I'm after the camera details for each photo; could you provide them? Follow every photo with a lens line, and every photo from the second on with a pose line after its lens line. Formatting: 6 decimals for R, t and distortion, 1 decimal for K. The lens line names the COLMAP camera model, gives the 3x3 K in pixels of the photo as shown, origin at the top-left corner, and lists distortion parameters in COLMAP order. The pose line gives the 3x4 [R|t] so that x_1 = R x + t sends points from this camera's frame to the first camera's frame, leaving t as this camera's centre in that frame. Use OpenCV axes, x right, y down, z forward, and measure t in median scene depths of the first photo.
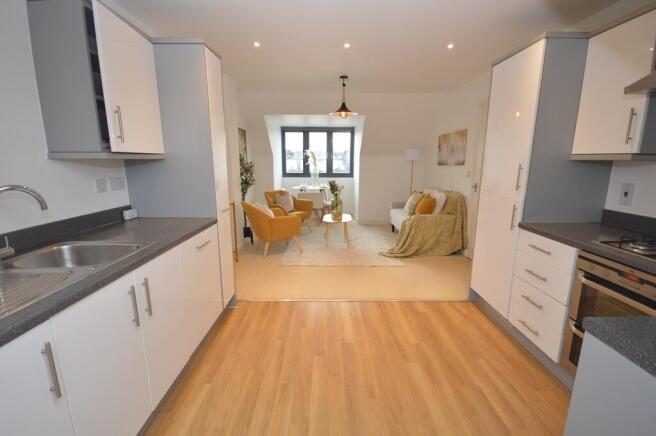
lens RADIAL K [[300.1, 0, 327.6], [0, 300.1, 221.2], [0, 0, 1]] dist [0.000912, 0.000068]
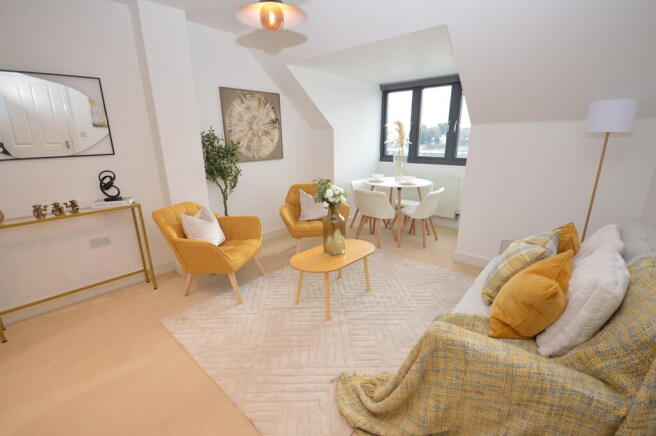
lens RADIAL K [[291.8, 0, 329.0], [0, 291.8, 220.0], [0, 0, 1]] dist [0.000196, 0.000104]
pose [[0.743602, 0.170960, -0.646397, 0.335171], [-0.117743, 0.985133, 0.125101, -0.128054], [0.658174, -0.016916, 0.752676, 0.631820]]
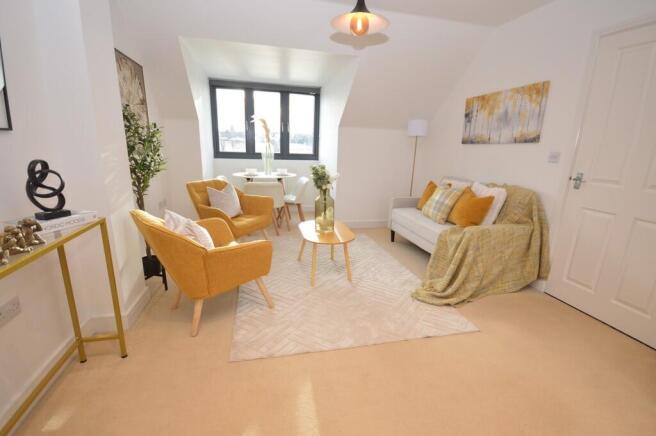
lens RADIAL K [[300.1, 0, 327.6], [0, 300.1, 221.2], [0, 0, 1]] dist [0.000912, 0.000068]
pose [[0.972792, -0.031103, 0.229585, -0.095979], [0.018682, 0.998252, 0.056079, -0.061872], [-0.230928, -0.050264, 0.971672, 0.445262]]
